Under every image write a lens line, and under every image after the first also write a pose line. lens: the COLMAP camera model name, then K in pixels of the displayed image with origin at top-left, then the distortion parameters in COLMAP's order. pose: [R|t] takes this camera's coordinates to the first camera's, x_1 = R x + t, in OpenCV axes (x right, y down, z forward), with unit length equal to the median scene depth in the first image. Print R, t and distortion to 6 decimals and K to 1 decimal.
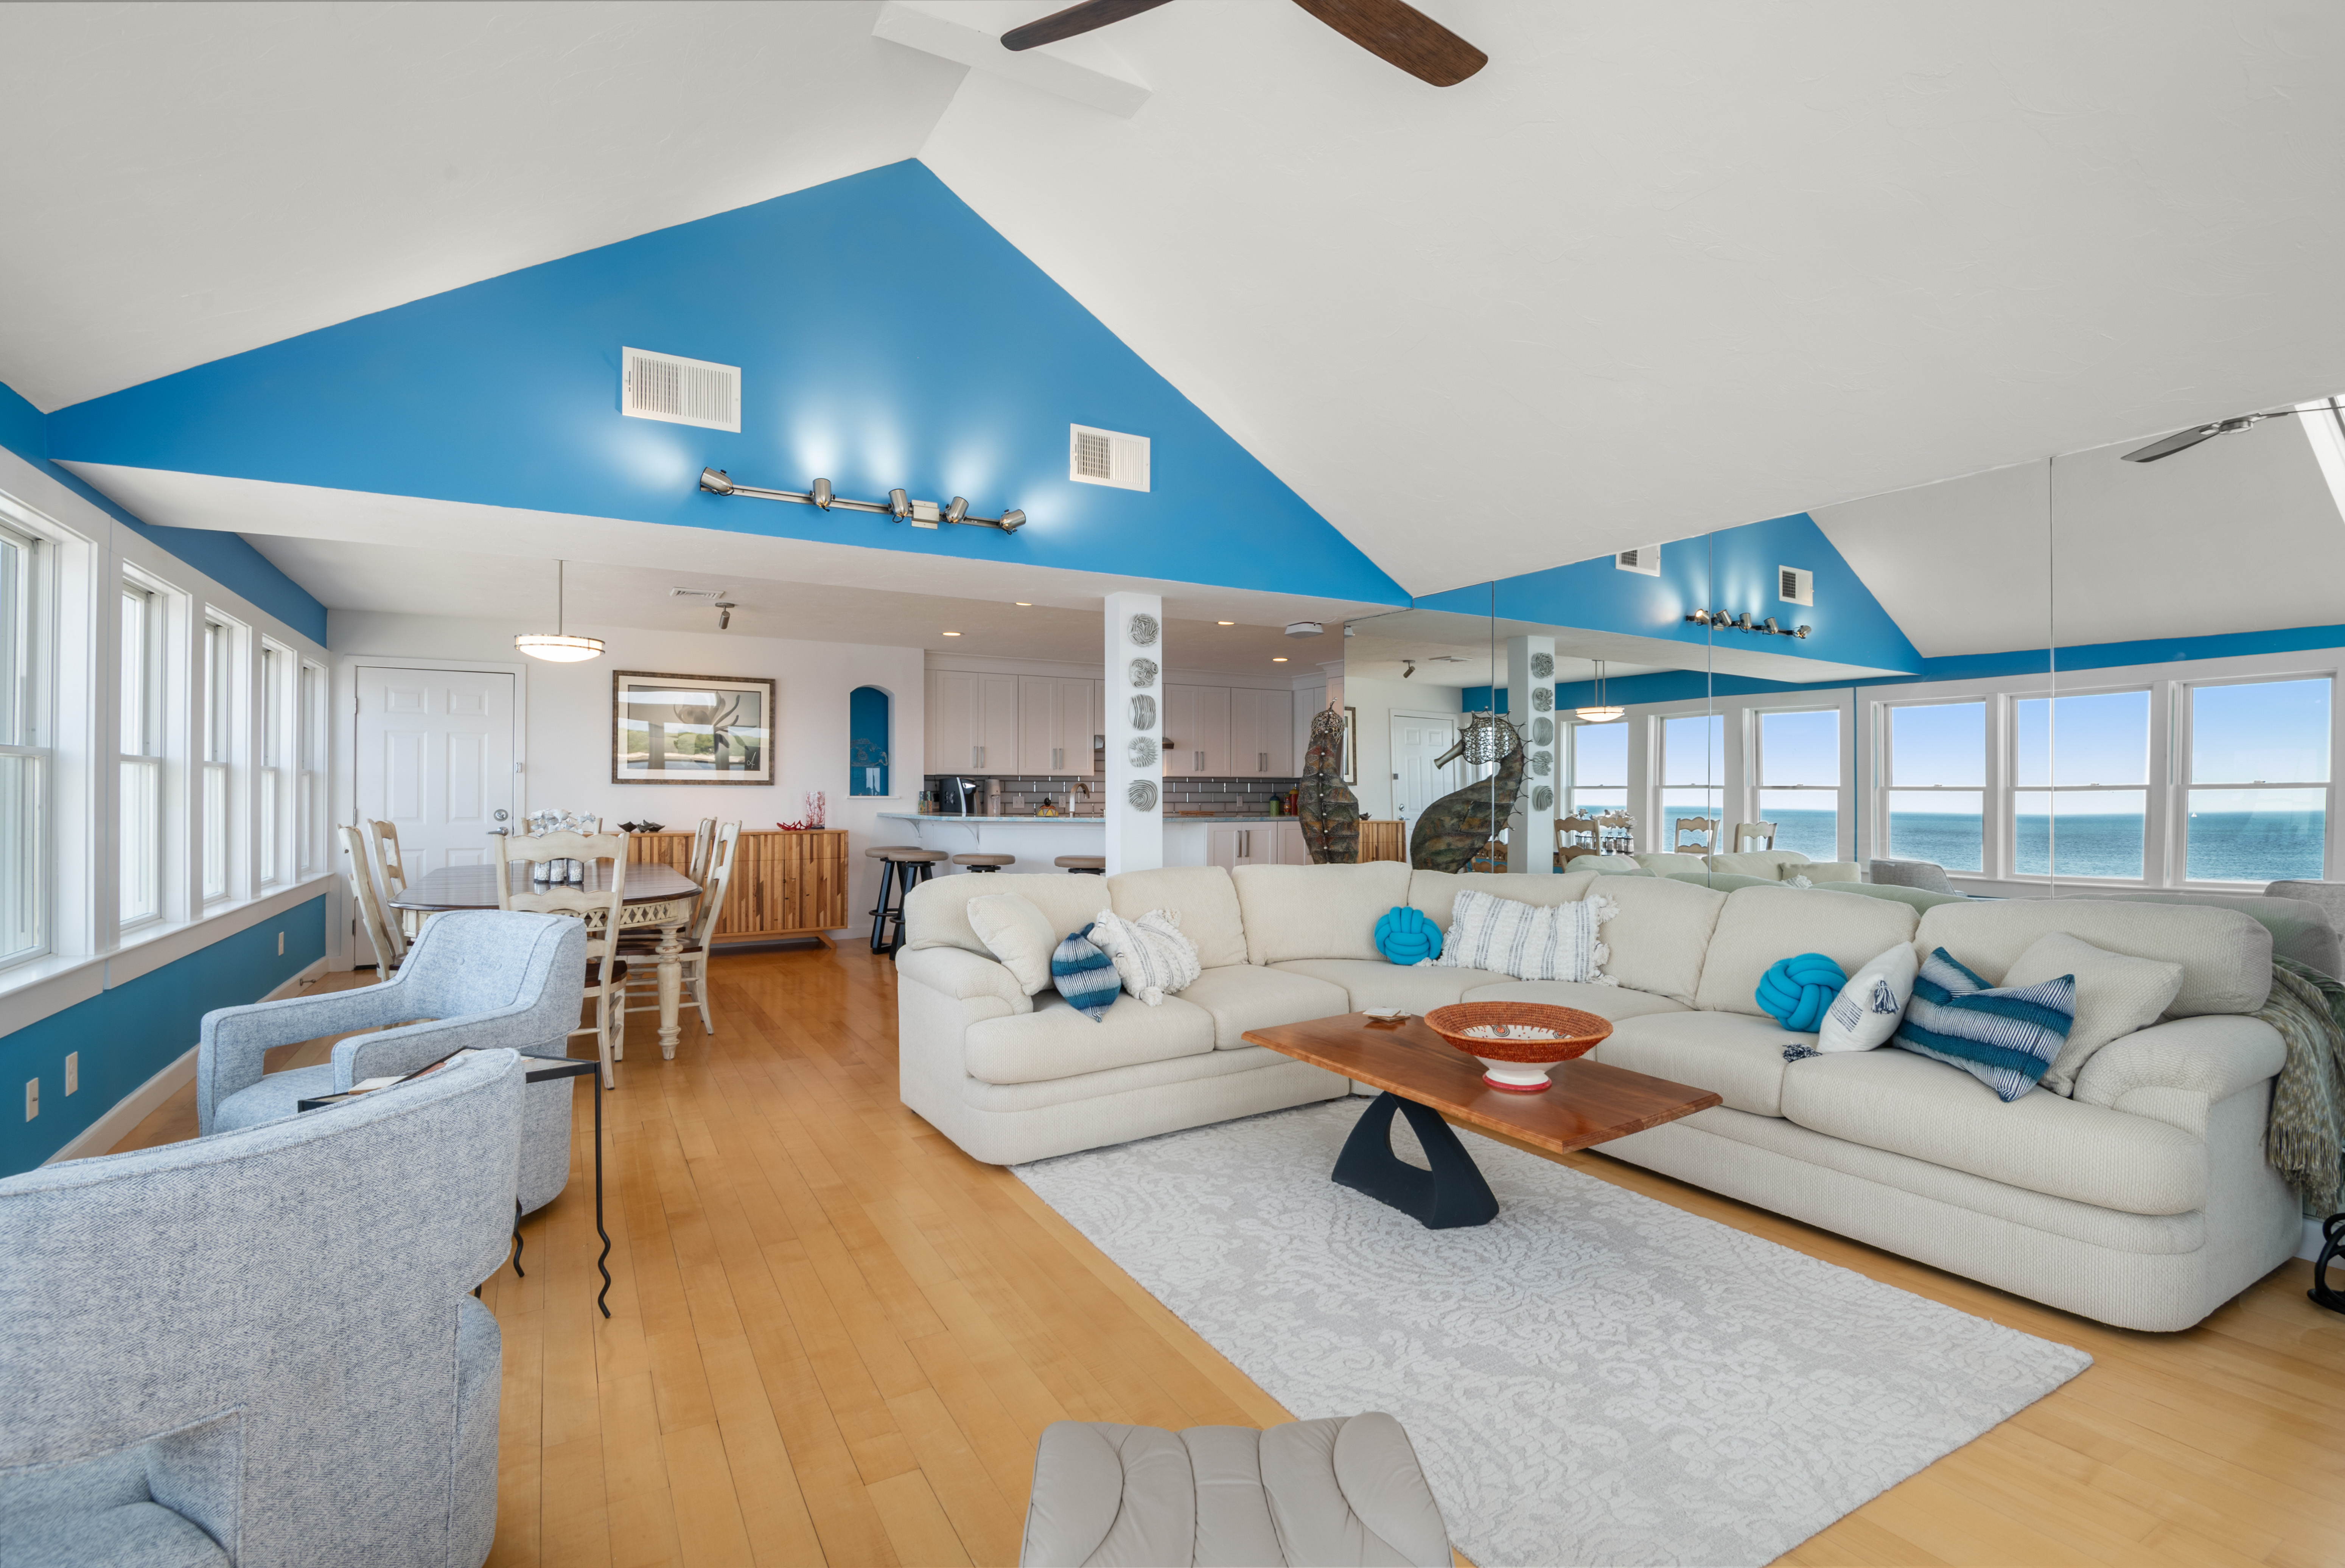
lens RADIAL K [[1078.1, 0, 1172.5], [0, 1078.1, 784.0], [0, 0, 1]] dist [0.025065, -0.030374]
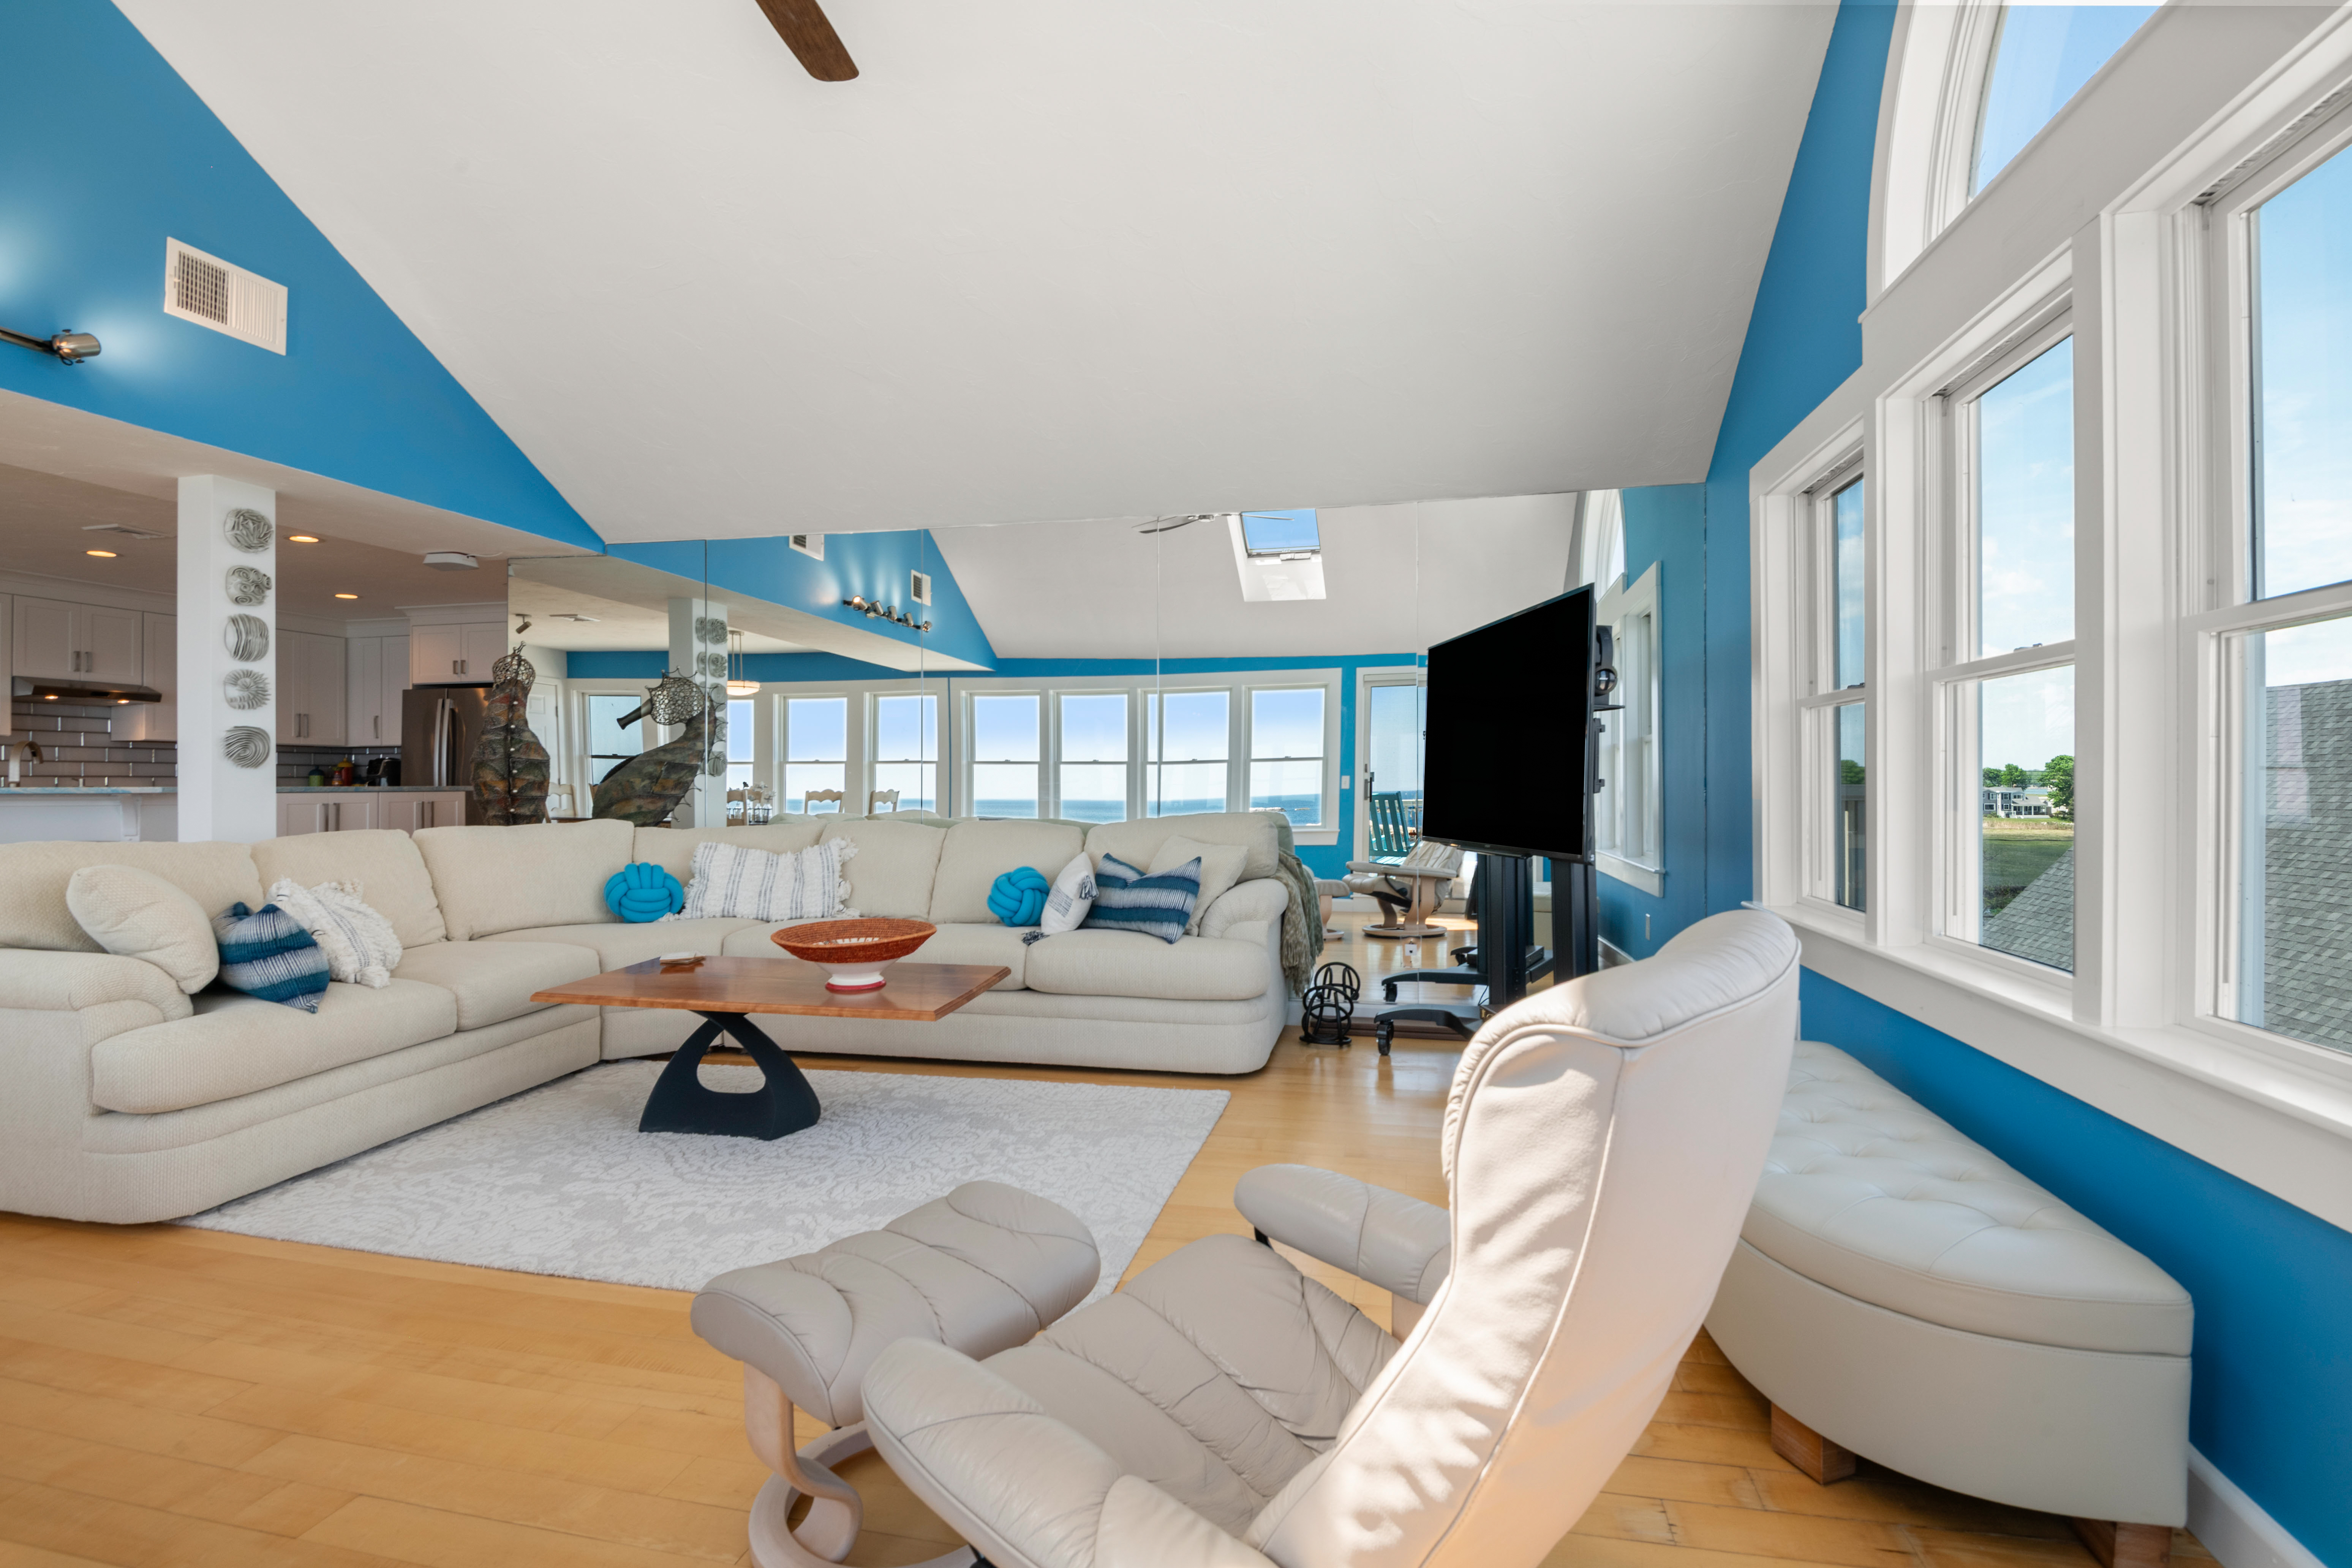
lens RADIAL K [[1093.4, 0, 1182.8], [0, 1093.4, 777.5], [0, 0, 1]] dist [-0.004988, -0.009814]
pose [[0.665664, 0.001164, 0.746251, -0.188470], [-0.003069, 0.999995, 0.001177, 0.034952], [-0.746245, -0.003074, 0.665664, -0.007093]]
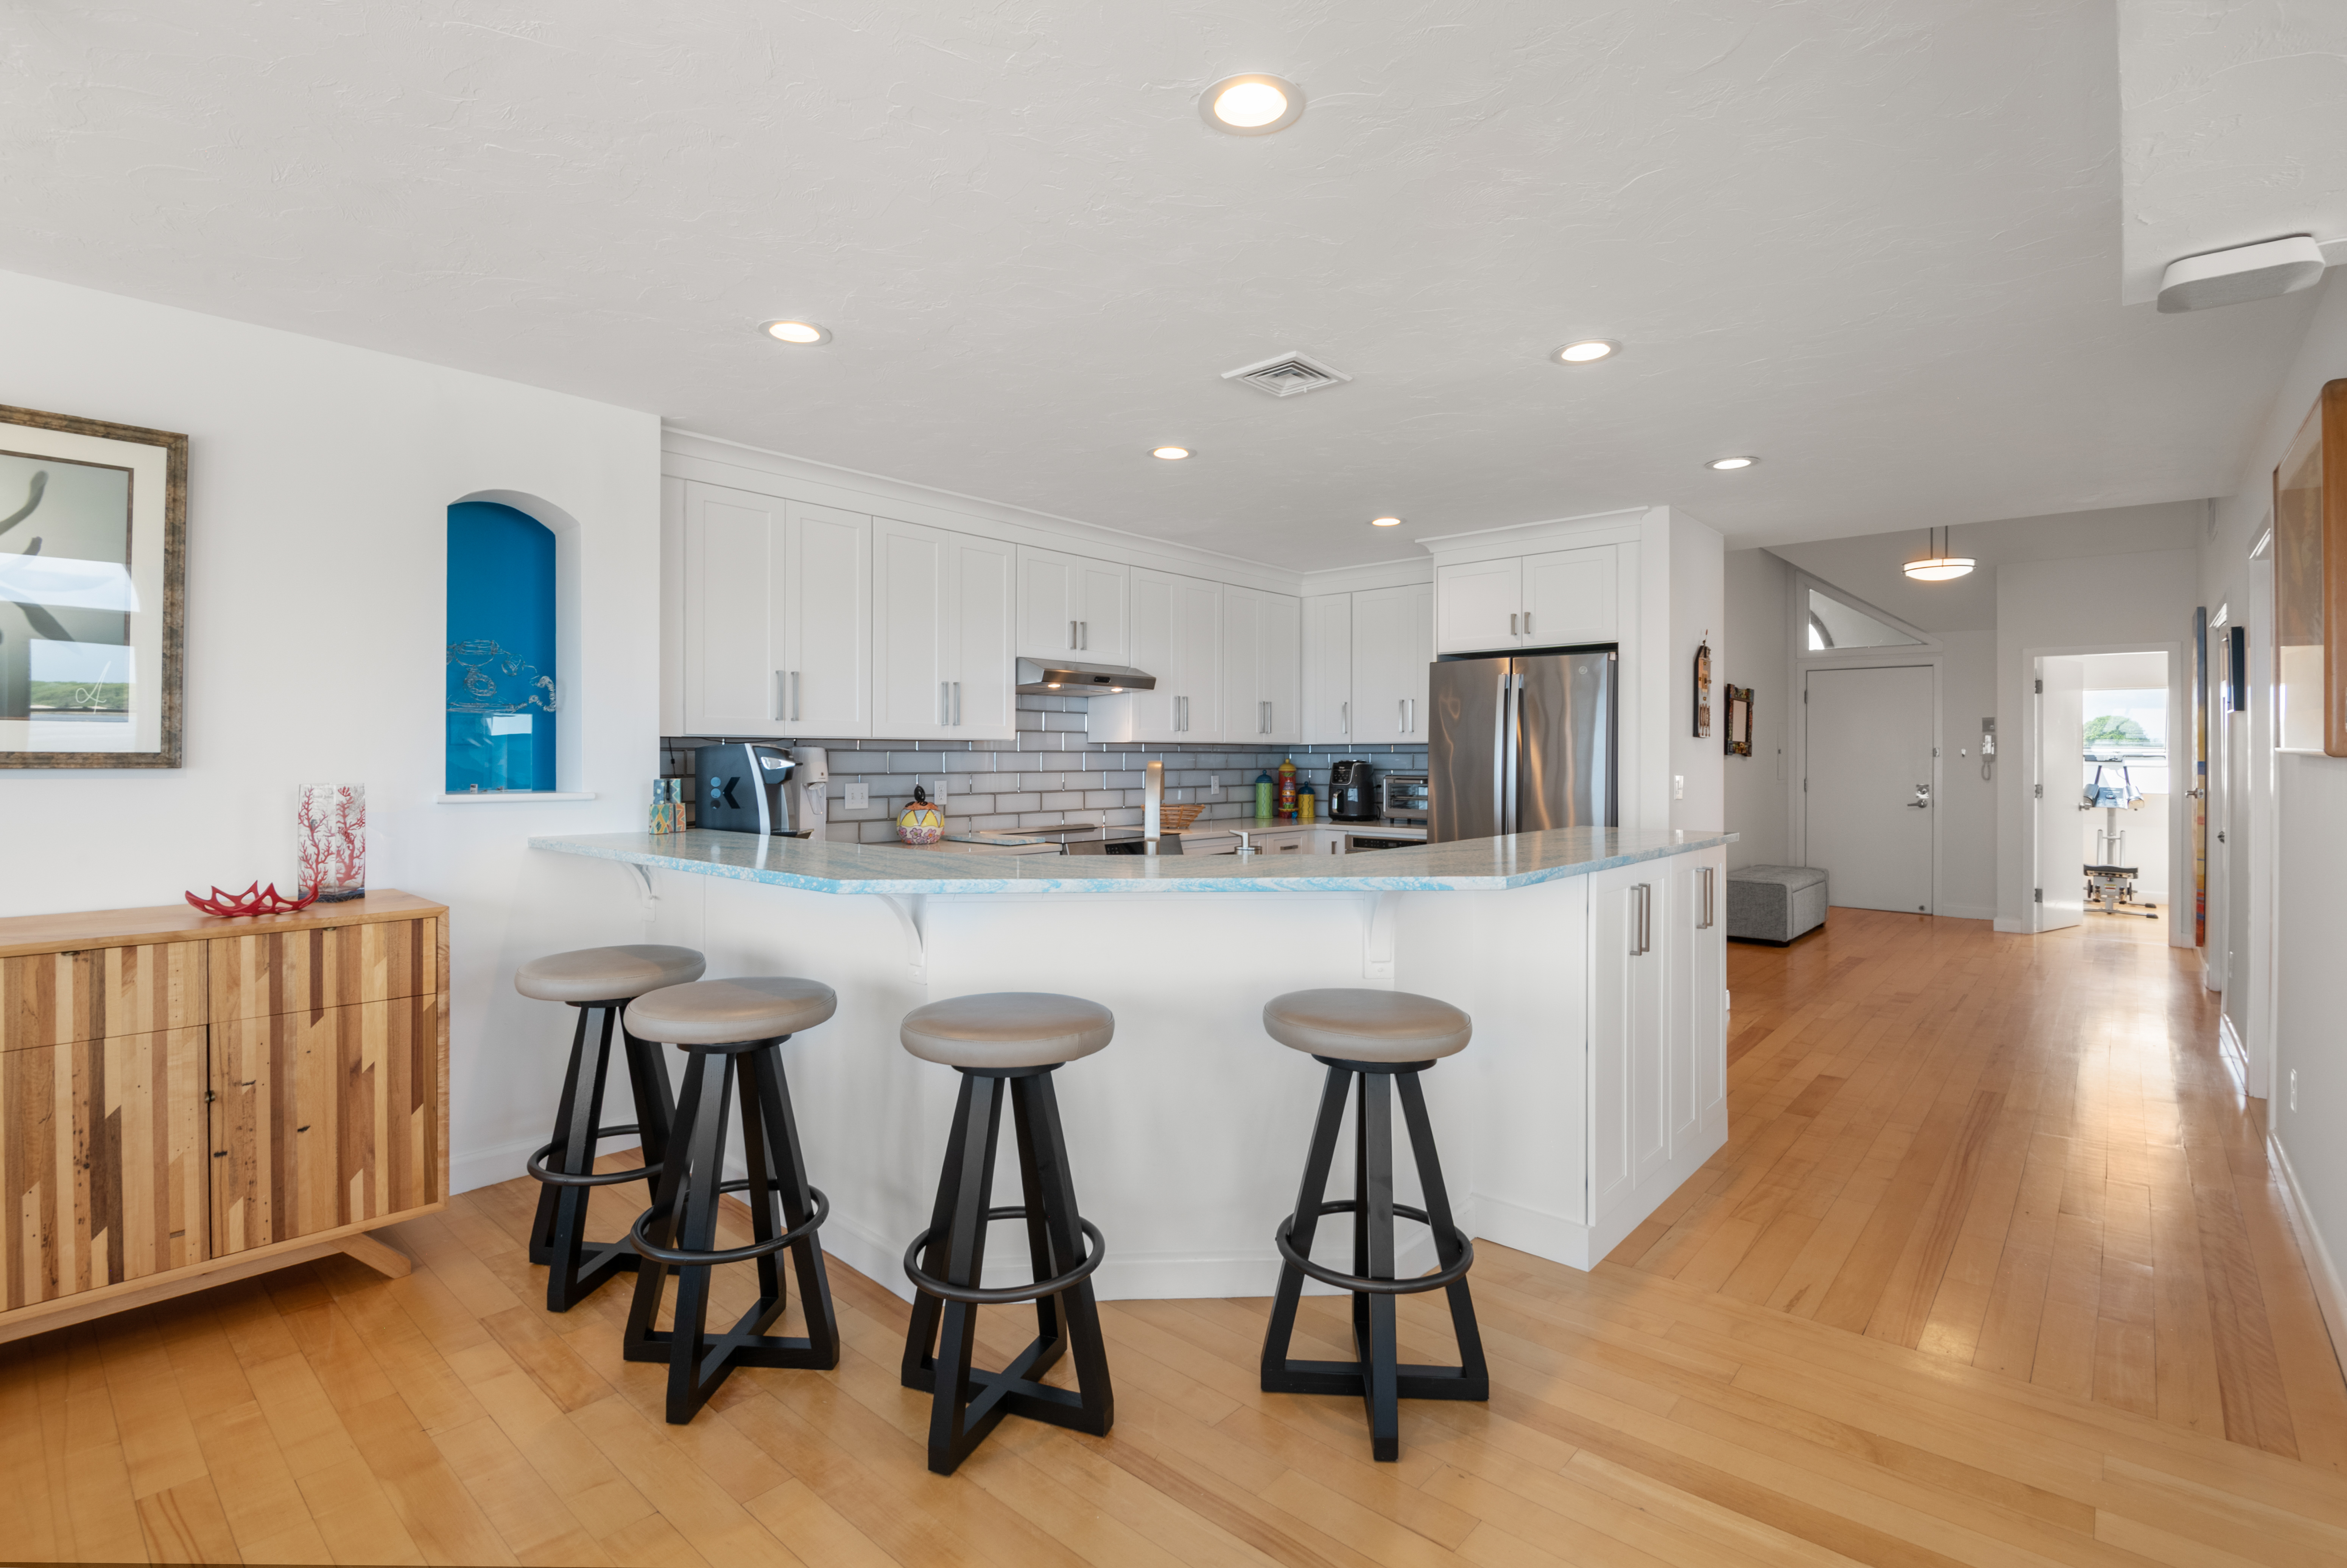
lens RADIAL K [[1076.3, 0, 1168.4], [0, 1076.3, 753.8], [0, 0, 1]] dist [-0.000728, -0.016856]
pose [[0.946283, 0.001855, 0.323334, -0.361069], [-0.004613, 0.999959, 0.007766, -0.012006], [-0.323306, -0.008841, 0.946253, 1.131374]]
